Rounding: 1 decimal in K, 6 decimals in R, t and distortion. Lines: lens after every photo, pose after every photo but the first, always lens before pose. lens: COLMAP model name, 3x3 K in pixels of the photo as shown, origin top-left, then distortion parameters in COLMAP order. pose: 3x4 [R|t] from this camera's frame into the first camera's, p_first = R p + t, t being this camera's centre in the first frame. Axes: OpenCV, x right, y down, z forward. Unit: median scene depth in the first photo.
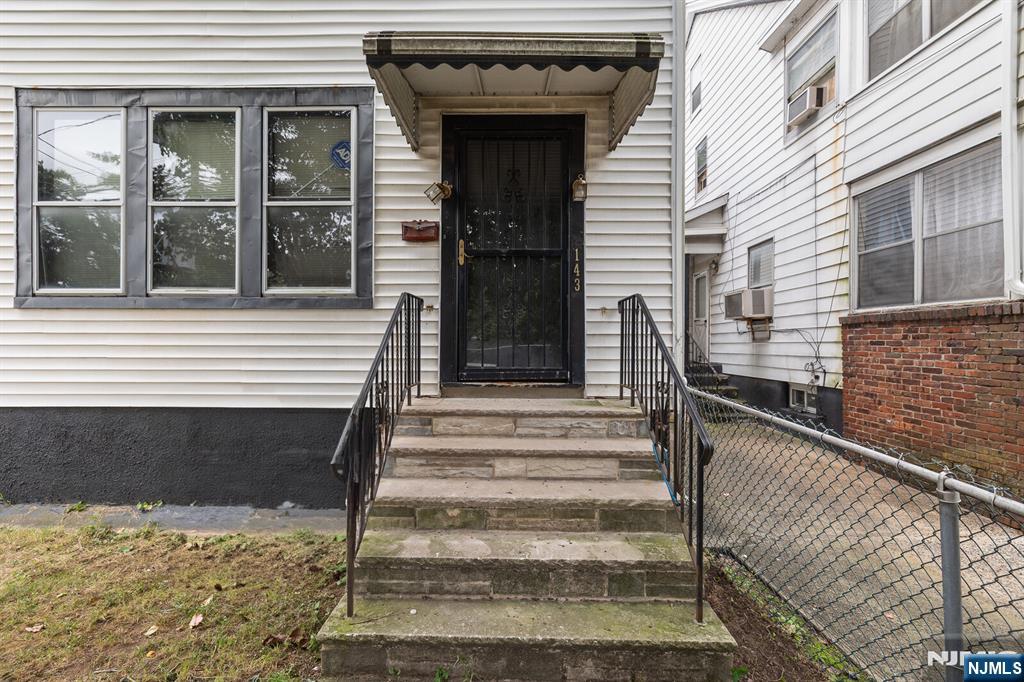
lens RADIAL K [[457.4, 0, 518.9], [0, 457.4, 346.5], [0, 0, 1]] dist [0.003271, -0.001025]
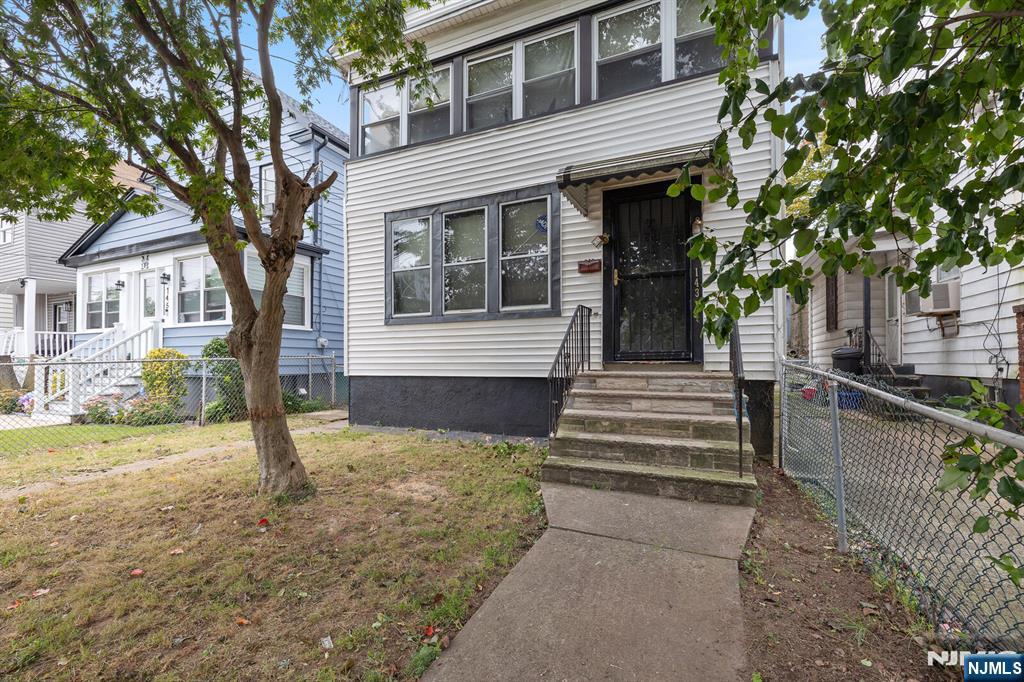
lens RADIAL K [[457.4, 0, 500.9], [0, 457.4, 359.1], [0, 0, 1]] dist [0.003271, -0.001025]
pose [[0.907903, -0.010038, -0.419061, 0.167121], [0.005599, 0.999914, -0.011822, 0.087236], [0.419143, 0.008387, 0.907881, -0.565817]]
